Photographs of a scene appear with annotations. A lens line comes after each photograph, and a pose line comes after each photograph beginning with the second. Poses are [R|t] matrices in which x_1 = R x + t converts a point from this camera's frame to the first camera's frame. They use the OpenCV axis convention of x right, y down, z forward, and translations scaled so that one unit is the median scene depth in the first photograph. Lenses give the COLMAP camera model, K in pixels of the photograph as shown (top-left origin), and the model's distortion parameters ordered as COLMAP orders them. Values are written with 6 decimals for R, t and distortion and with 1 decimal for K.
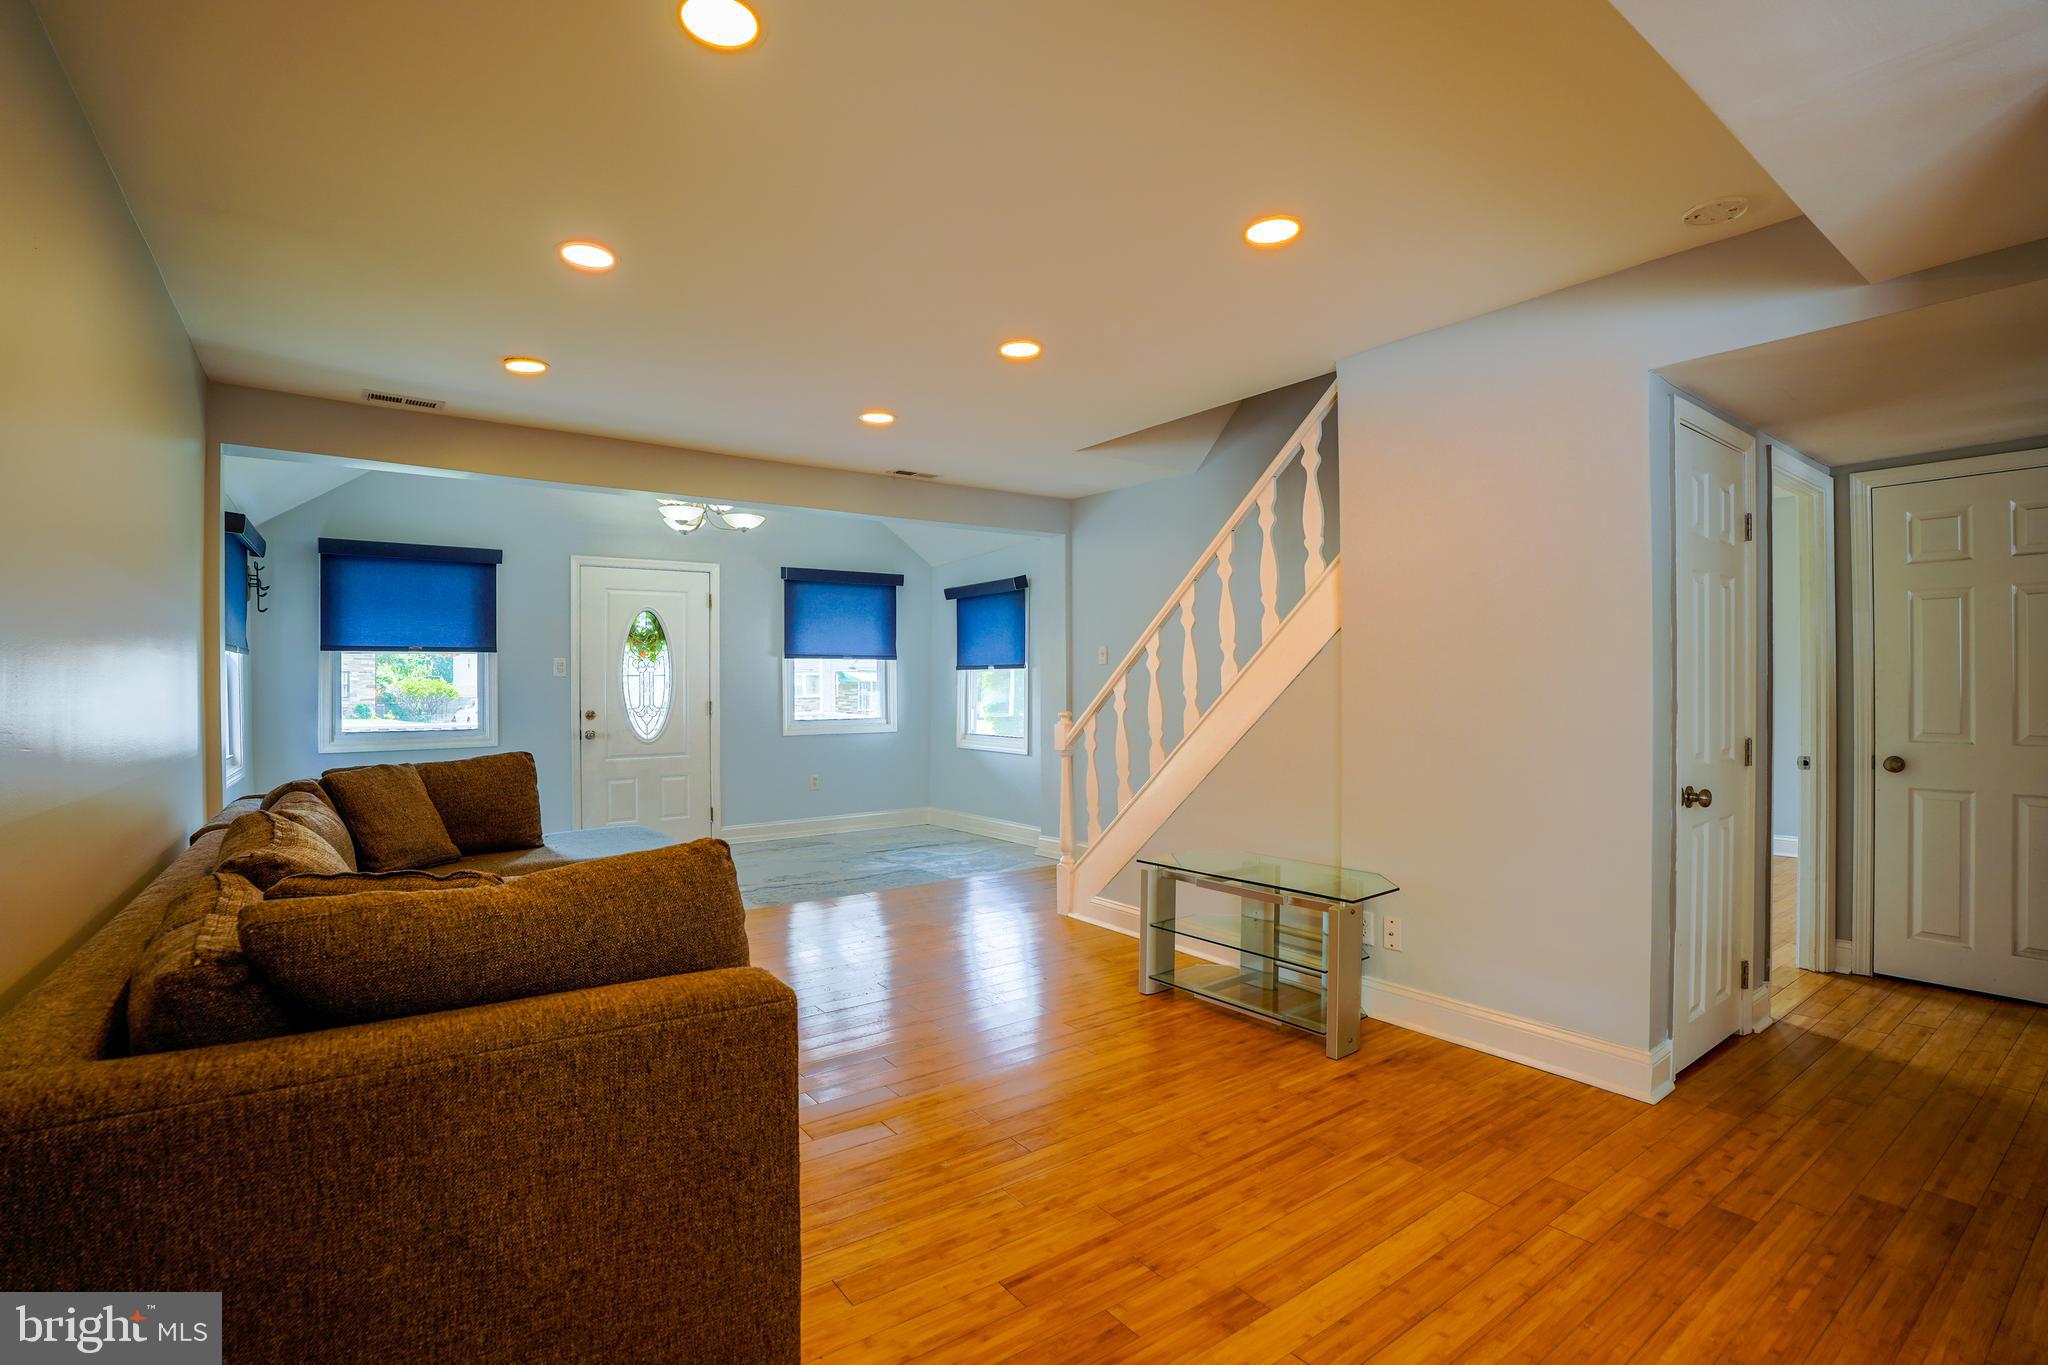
lens RADIAL K [[950.1, 0, 1025.4], [0, 950.1, 686.5], [0, 0, 1]] dist [-0.071476, 0.018415]
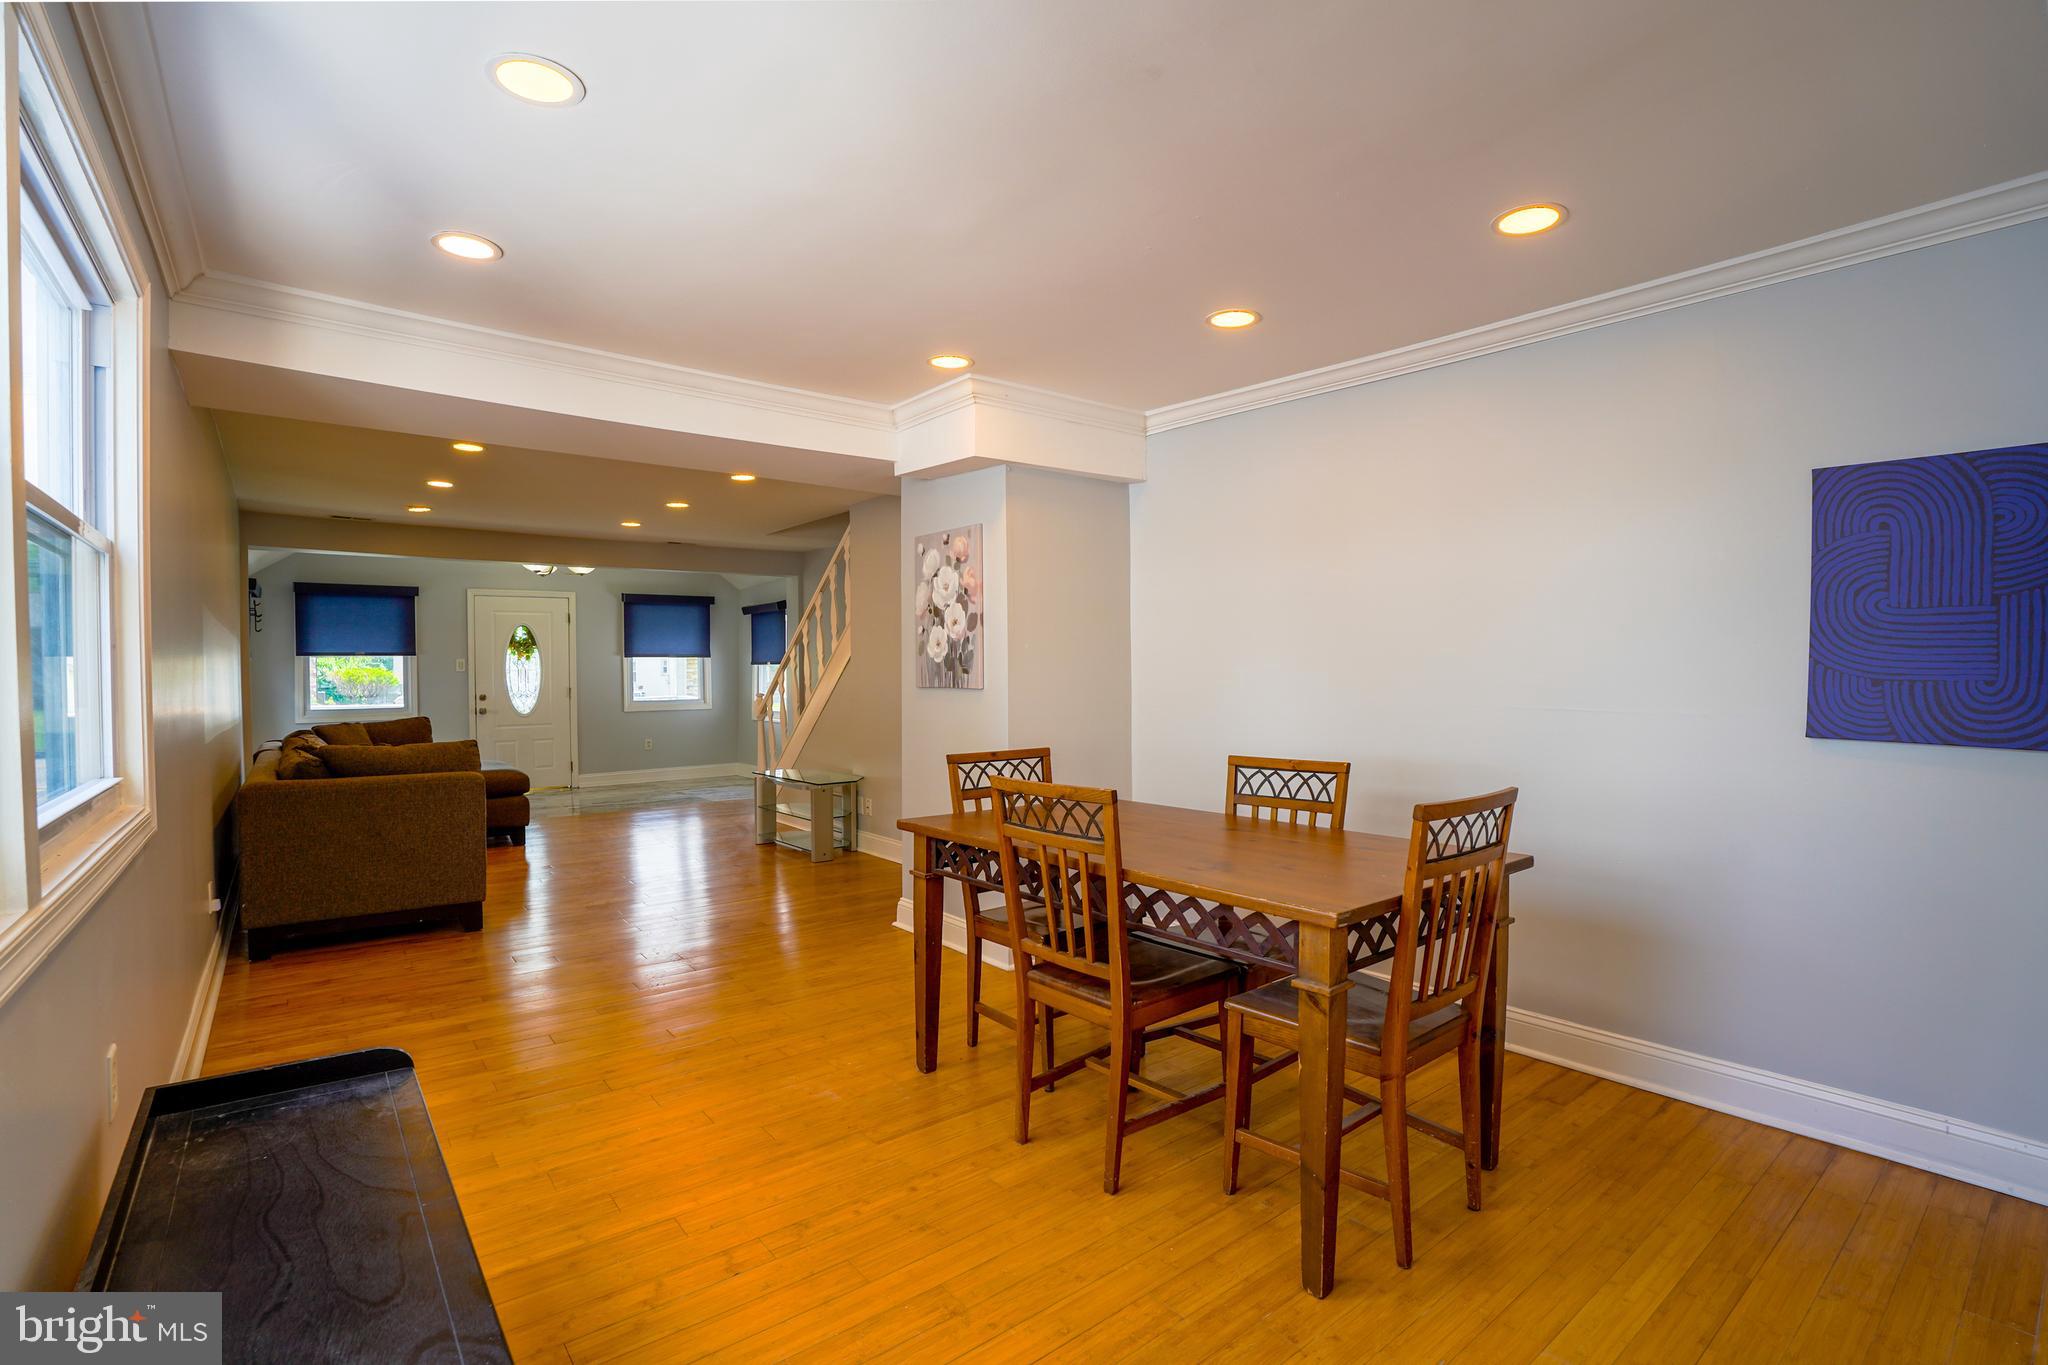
lens RADIAL K [[950.1, 0, 1024.0], [0, 950.1, 687.3], [0, 0, 1]] dist [-0.071476, 0.018415]
pose [[0.998955, -0.003884, 0.045536, 0.313407], [0.003065, 0.999832, 0.018049, -0.009128], [-0.045599, -0.017891, 0.998800, -0.487141]]
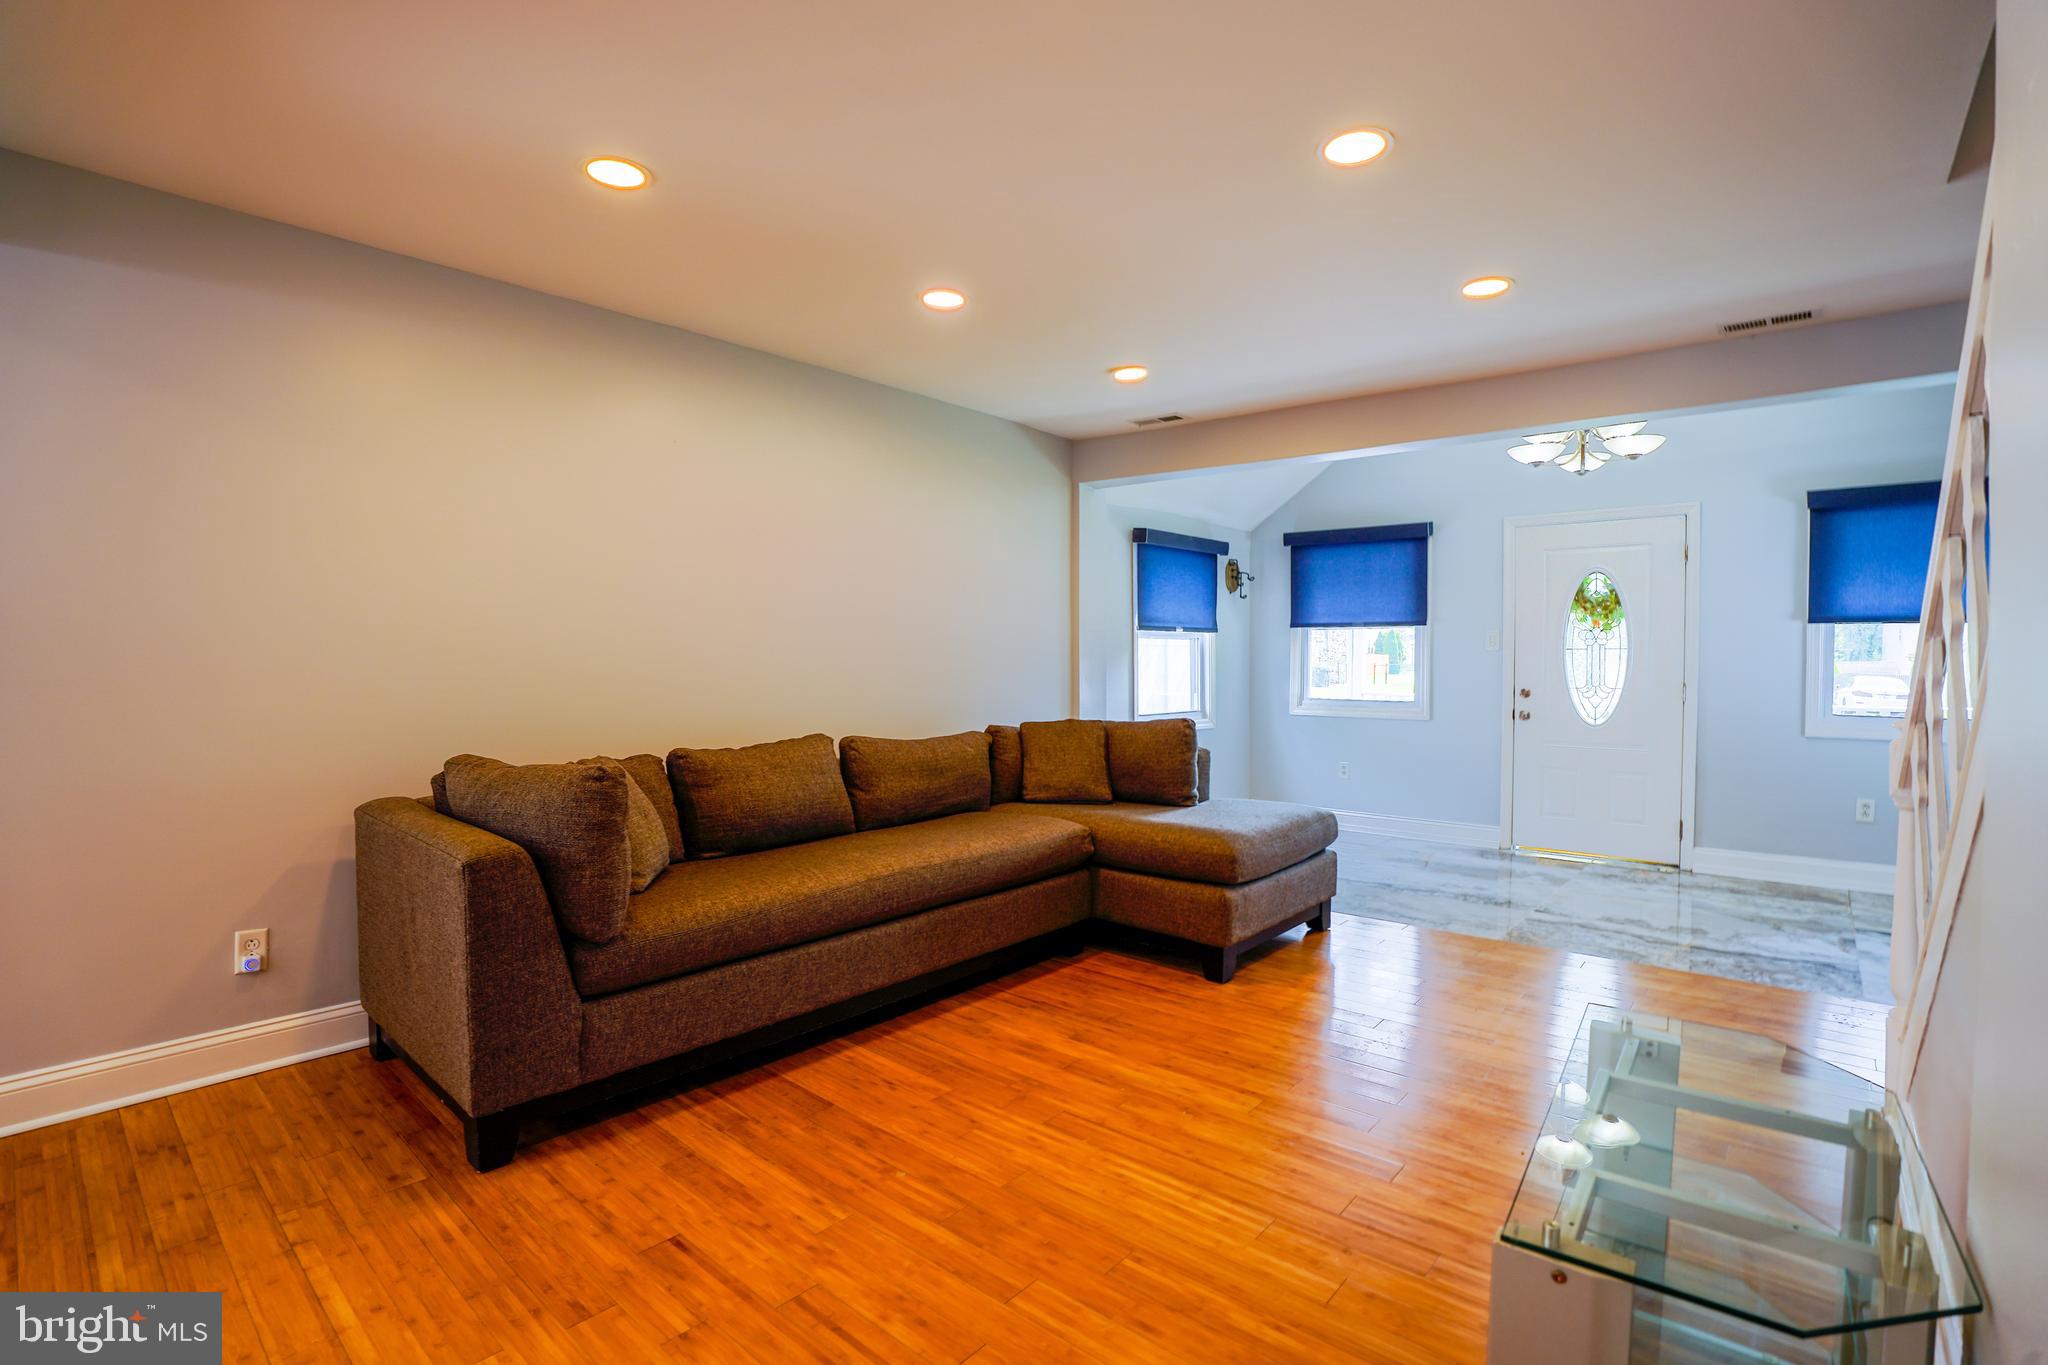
lens RADIAL K [[950.1, 0, 1008.0], [0, 950.1, 682.7], [0, 0, 1]] dist [-0.071476, 0.018415]
pose [[0.221968, 0.032543, -0.974511, 0.293686], [-0.007954, 0.999470, 0.031564, -0.003305], [0.975022, 0.000745, 0.222109, 0.318068]]
